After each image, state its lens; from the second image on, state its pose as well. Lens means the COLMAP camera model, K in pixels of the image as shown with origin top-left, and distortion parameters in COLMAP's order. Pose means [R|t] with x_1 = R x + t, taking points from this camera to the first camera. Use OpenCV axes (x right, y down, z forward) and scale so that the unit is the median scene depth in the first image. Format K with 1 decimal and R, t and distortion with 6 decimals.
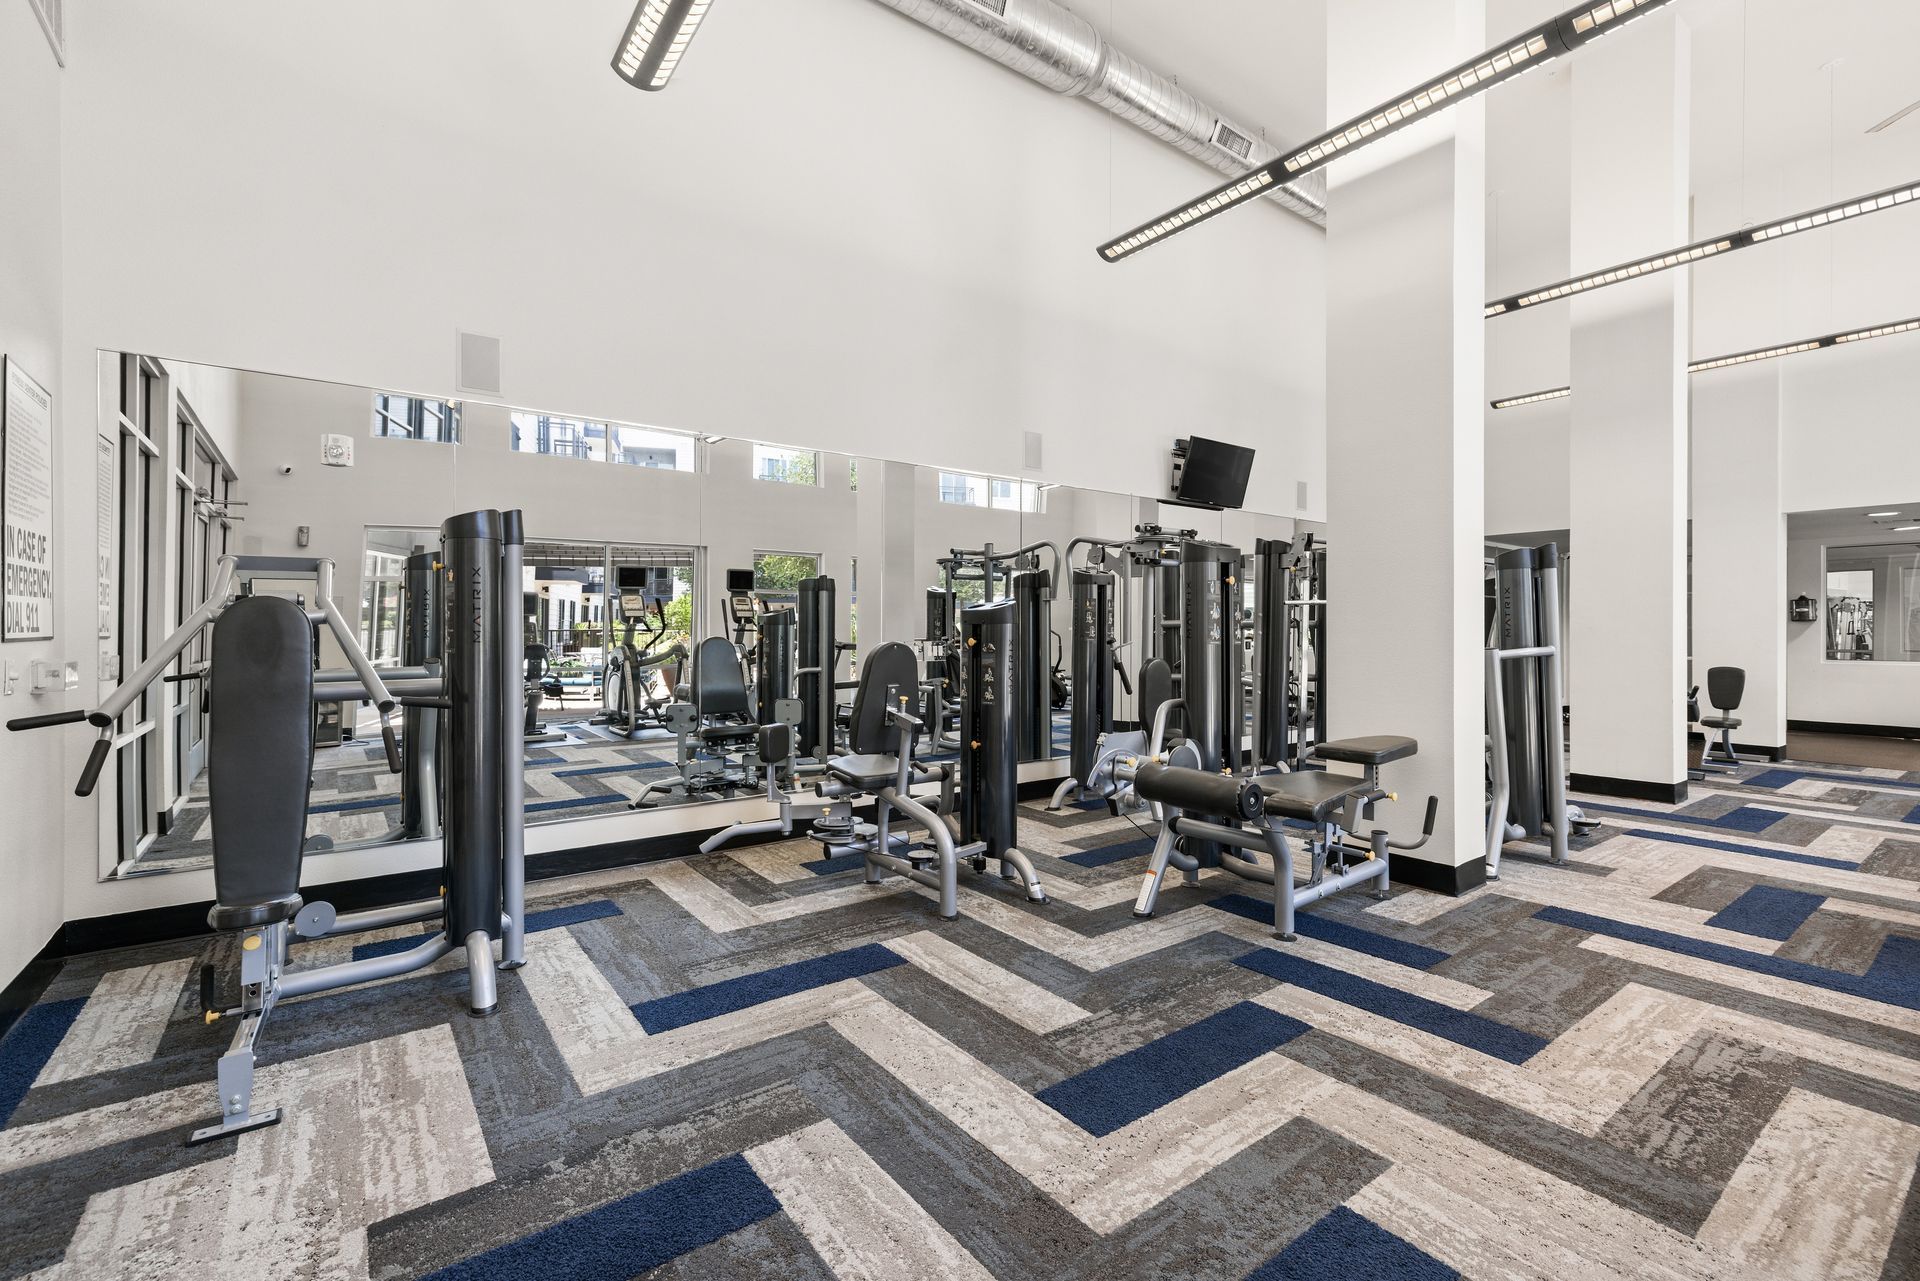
lens RADIAL K [[849.4, 0, 963.6], [0, 849.4, 622.6], [0, 0, 1]] dist [0.000544, 0.000578]
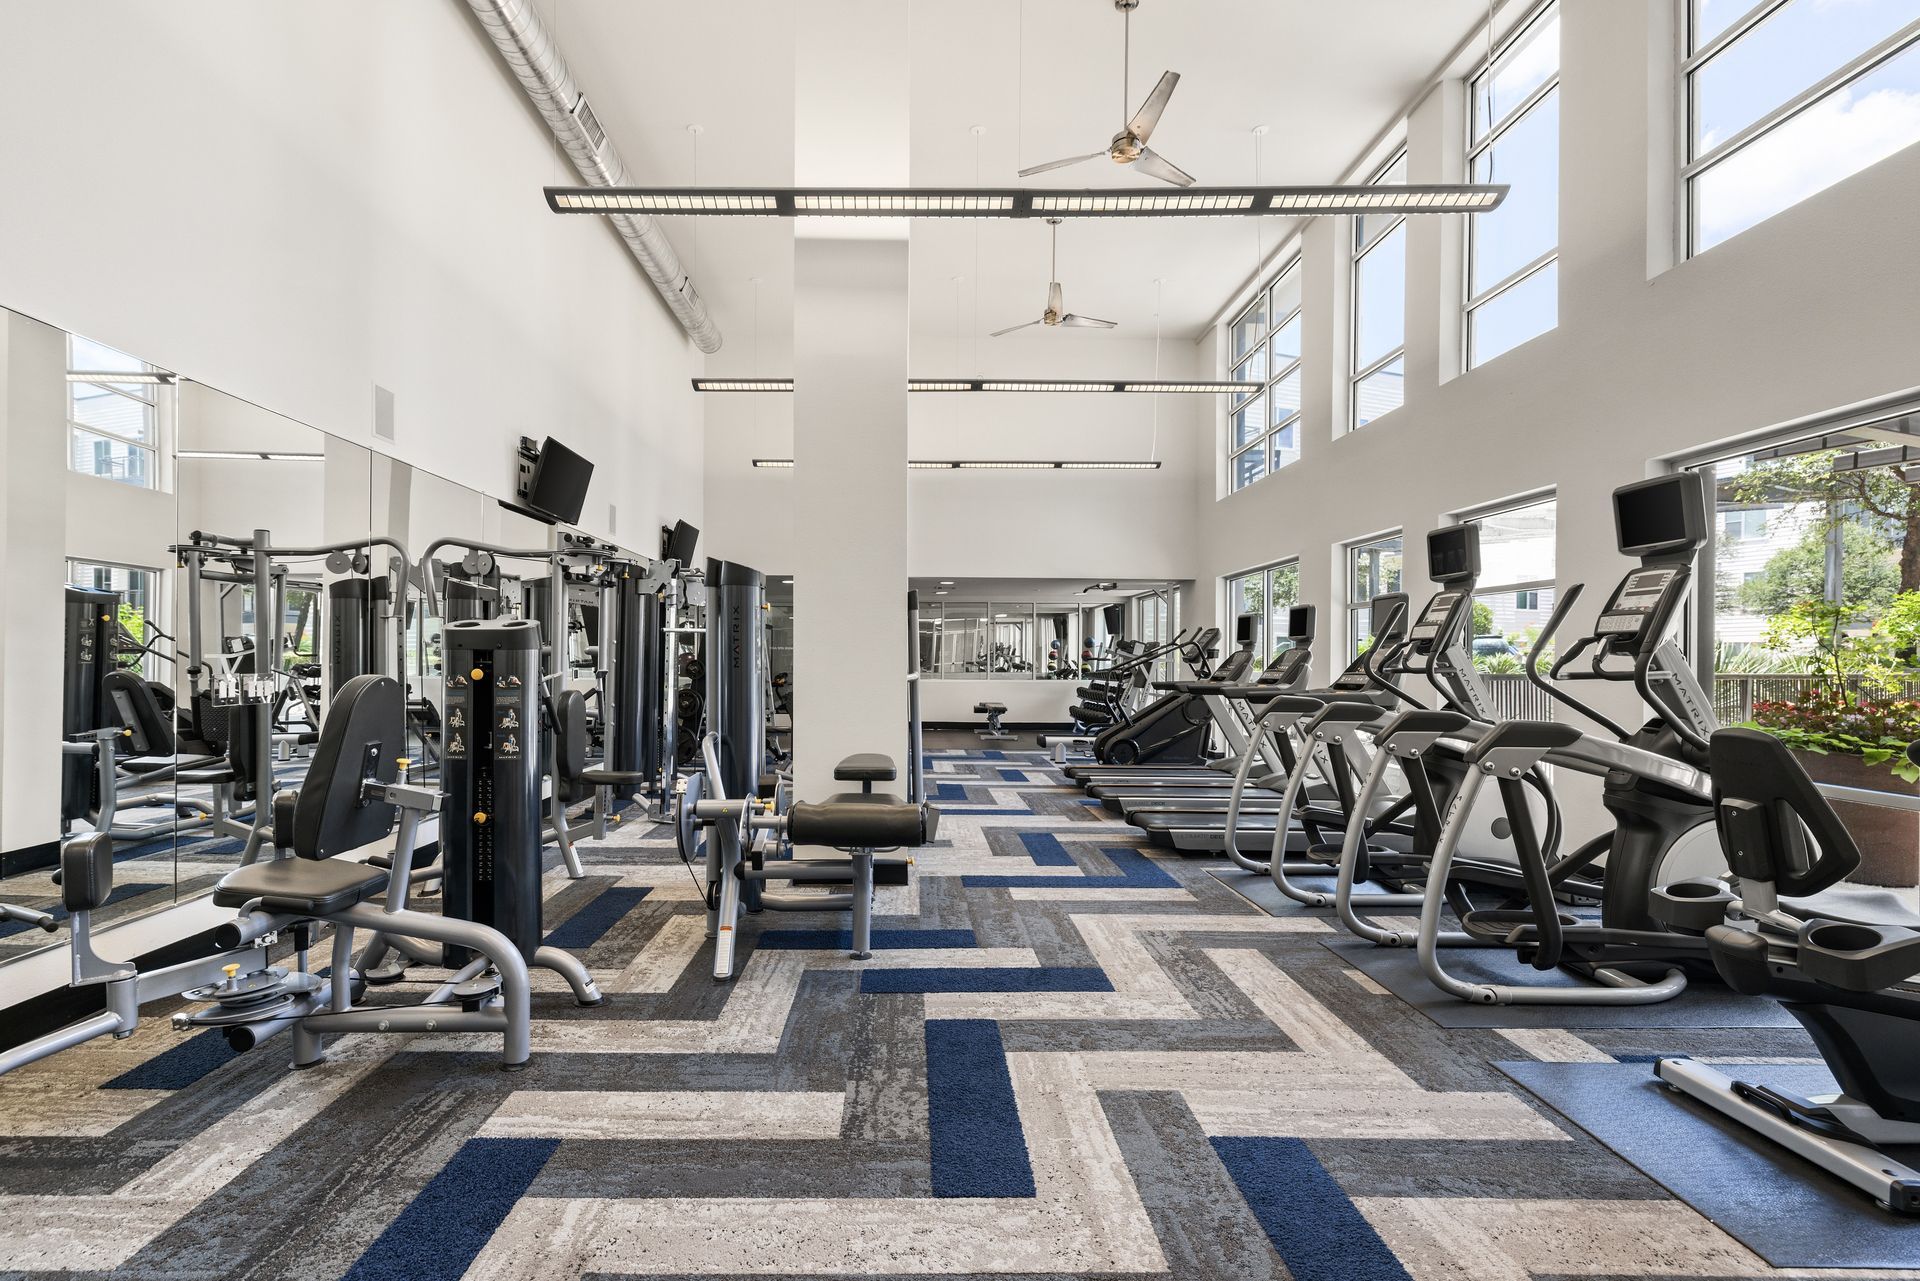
lens RADIAL K [[849.4, 0, 905.9], [0, 849.4, 656.9], [0, 0, 1]] dist [0.000544, 0.000578]
pose [[0.591180, 0.004117, 0.806529, -0.457647], [-0.012135, 0.999919, 0.003791, 0.000667], [-0.806449, -0.012029, 0.591182, 0.370043]]
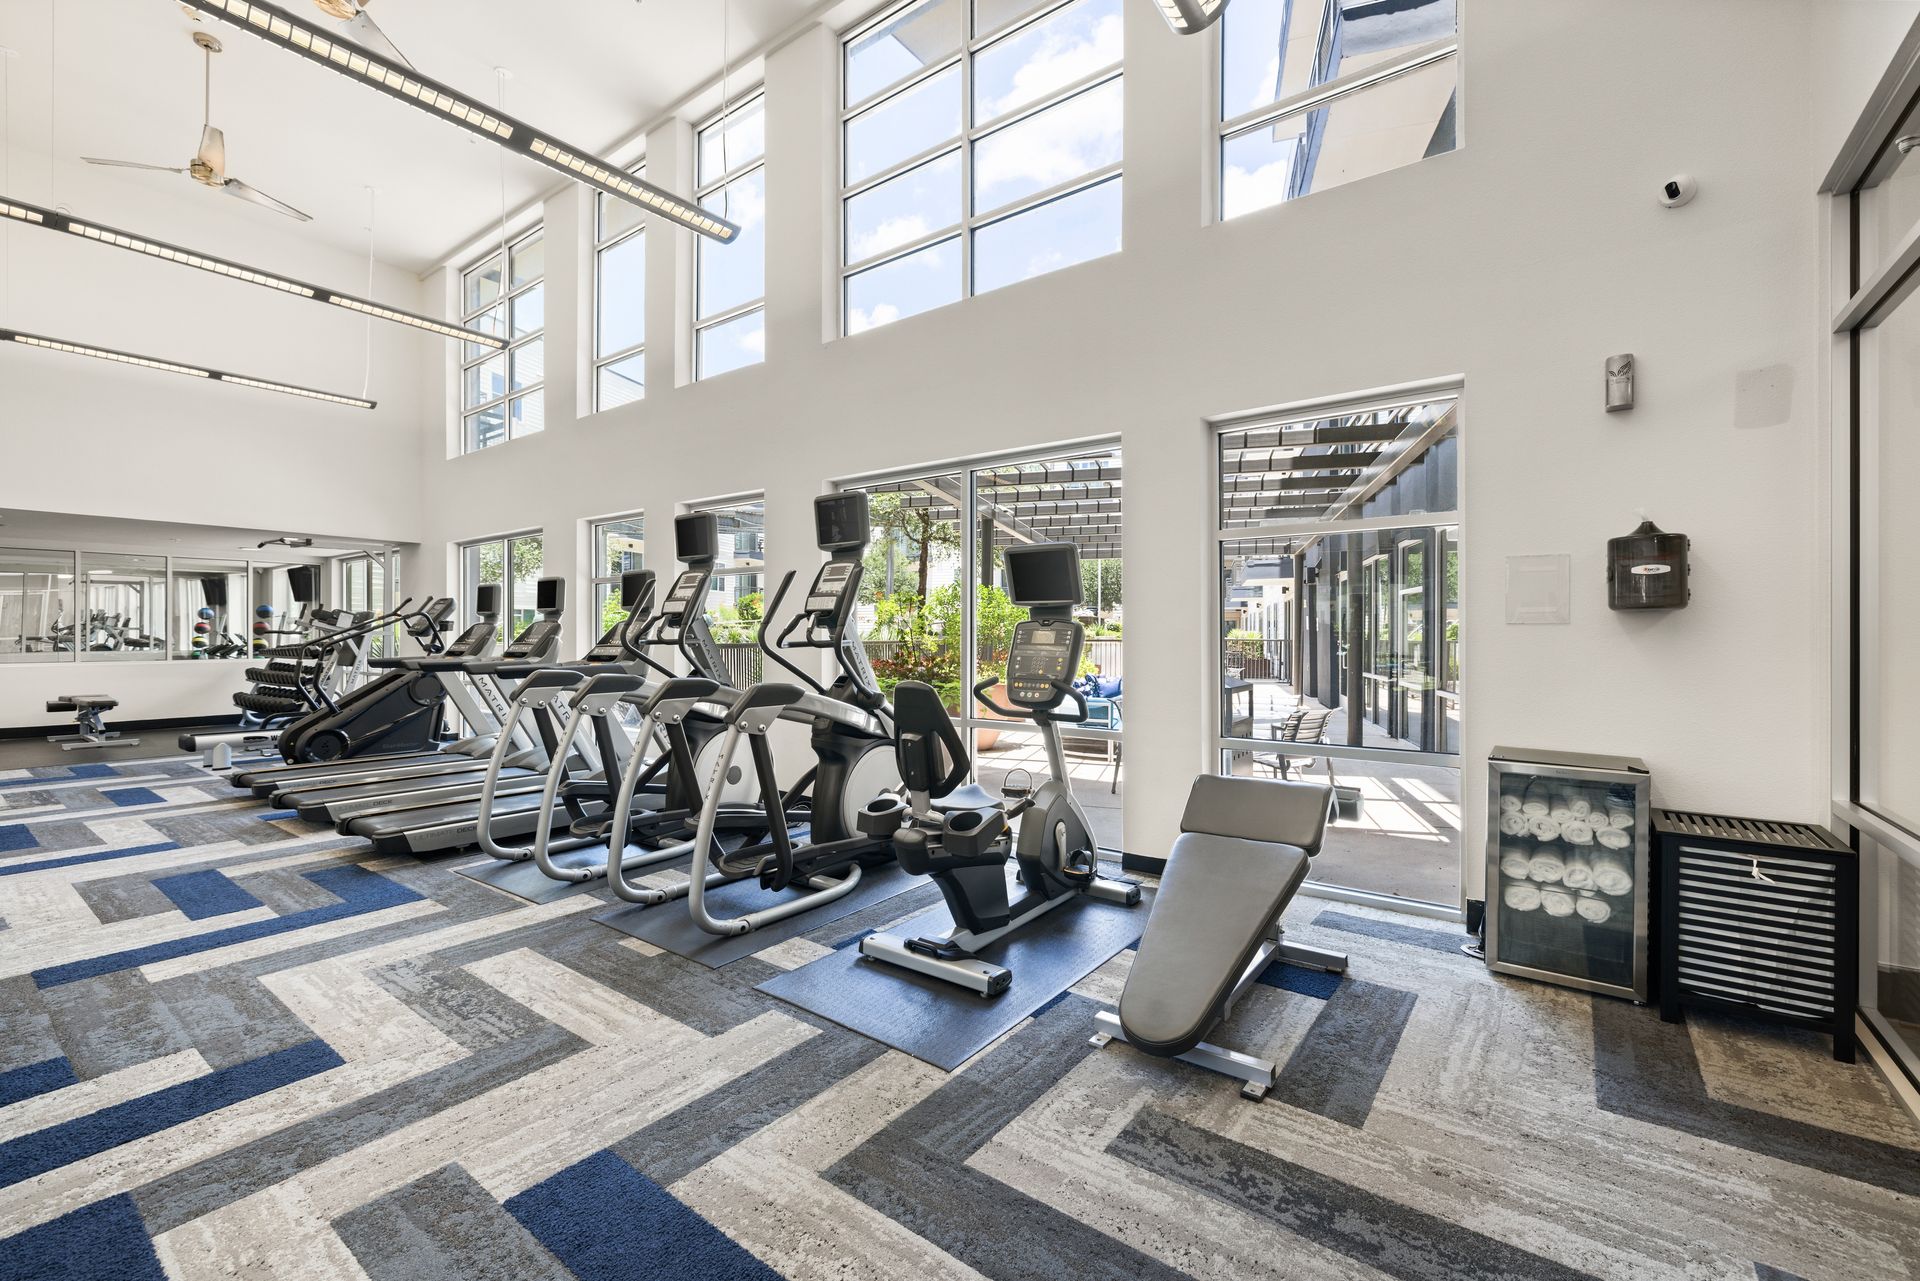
lens RADIAL K [[804.5, 0, 962.9], [0, 804.5, 635.4], [0, 0, 1]] dist [0.002252, -0.001022]
pose [[-0.296204, -0.002503, 0.955121, -0.366100], [-0.010278, 0.999947, -0.000567, 0.001863], [-0.955069, -0.009985, -0.296214, 0.443695]]
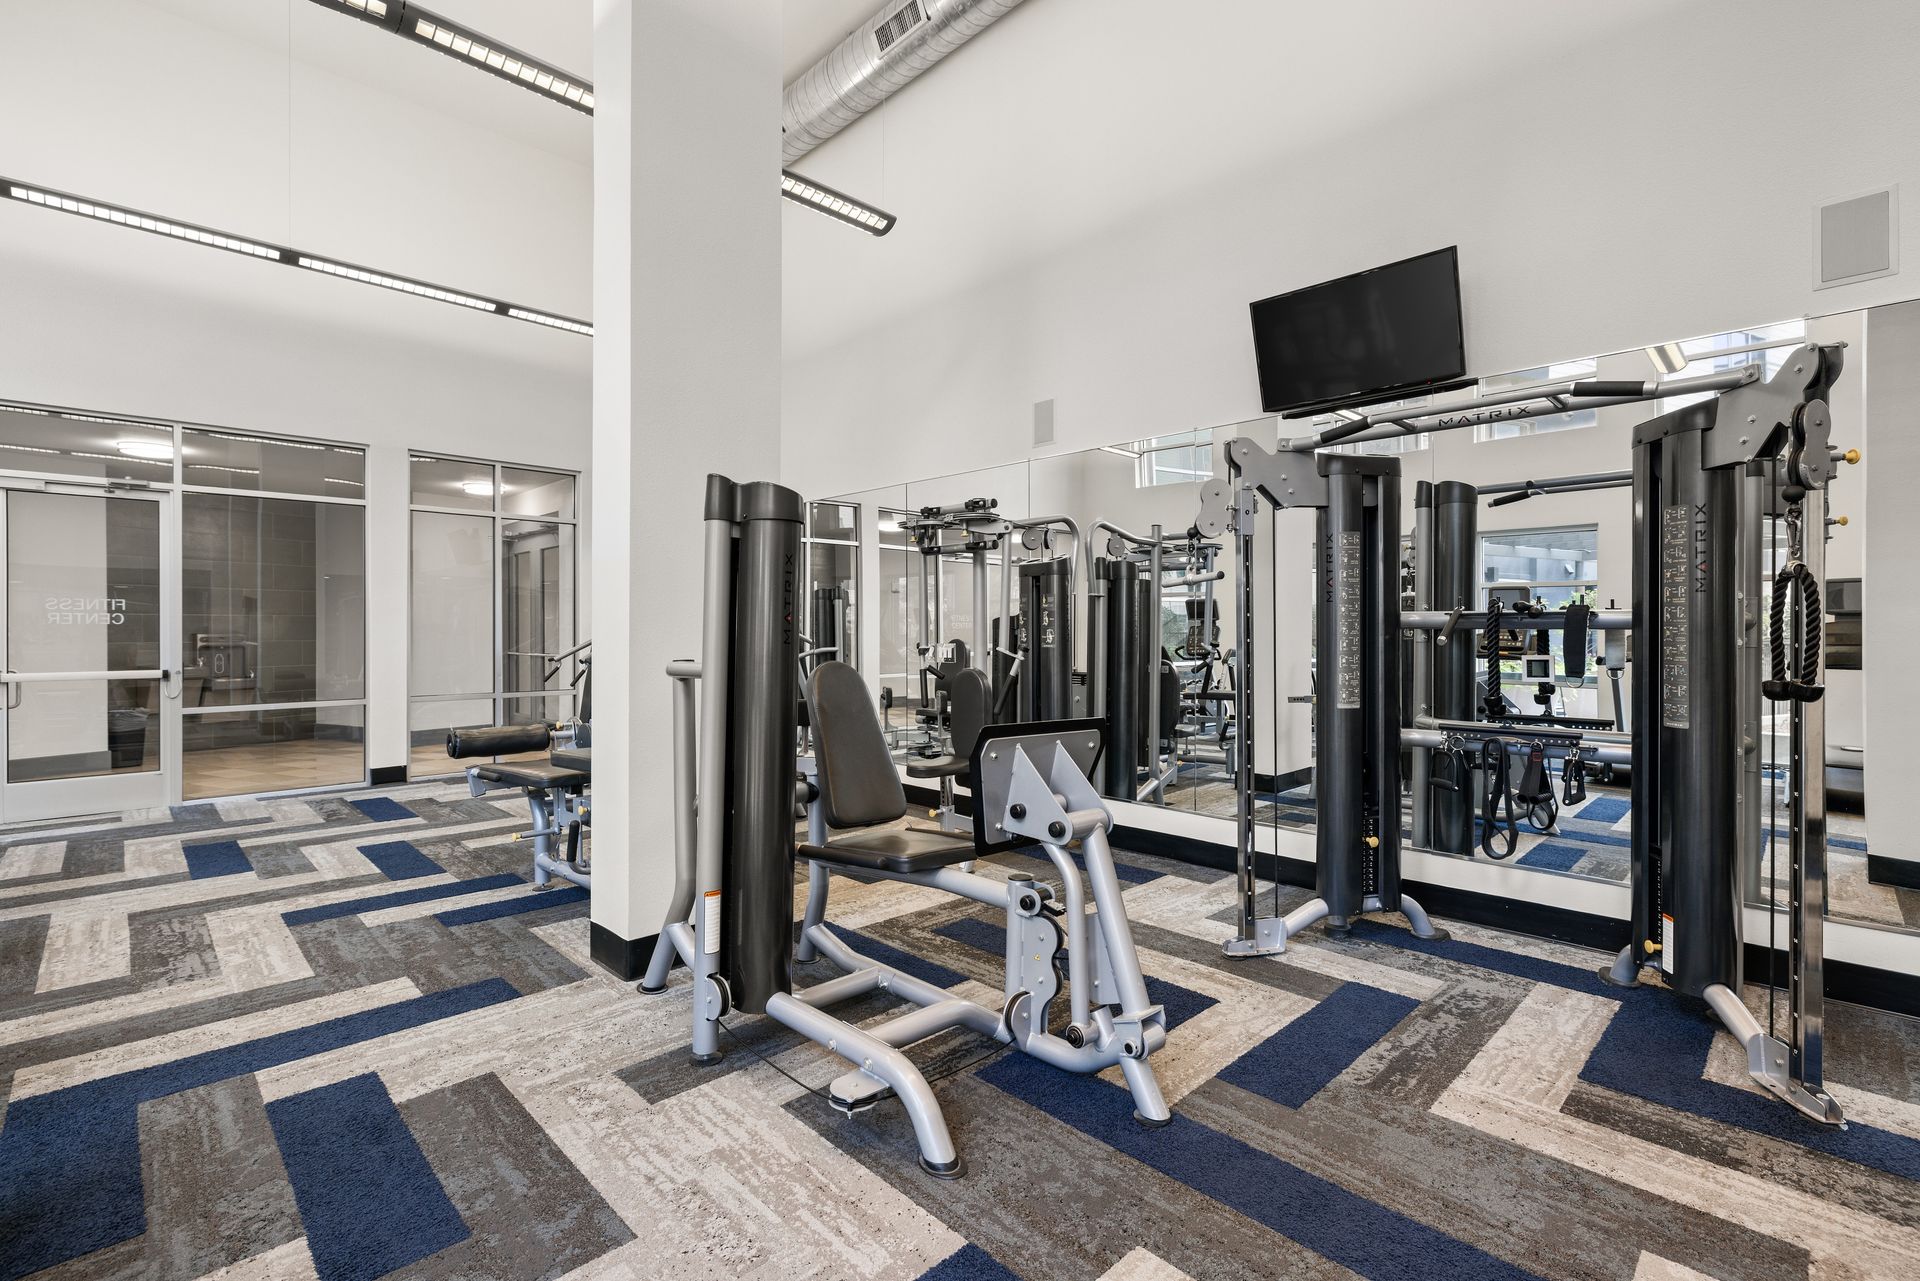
lens RADIAL K [[849.4, 0, 898.8], [0, 849.4, 639.8], [0, 0, 1]] dist [0.000544, 0.000578]
pose [[0.101981, 0.000876, -0.994786, 1.725498], [-0.000984, 0.999999, 0.000780, 0.021102], [0.994786, 0.000899, 0.101982, 1.471642]]
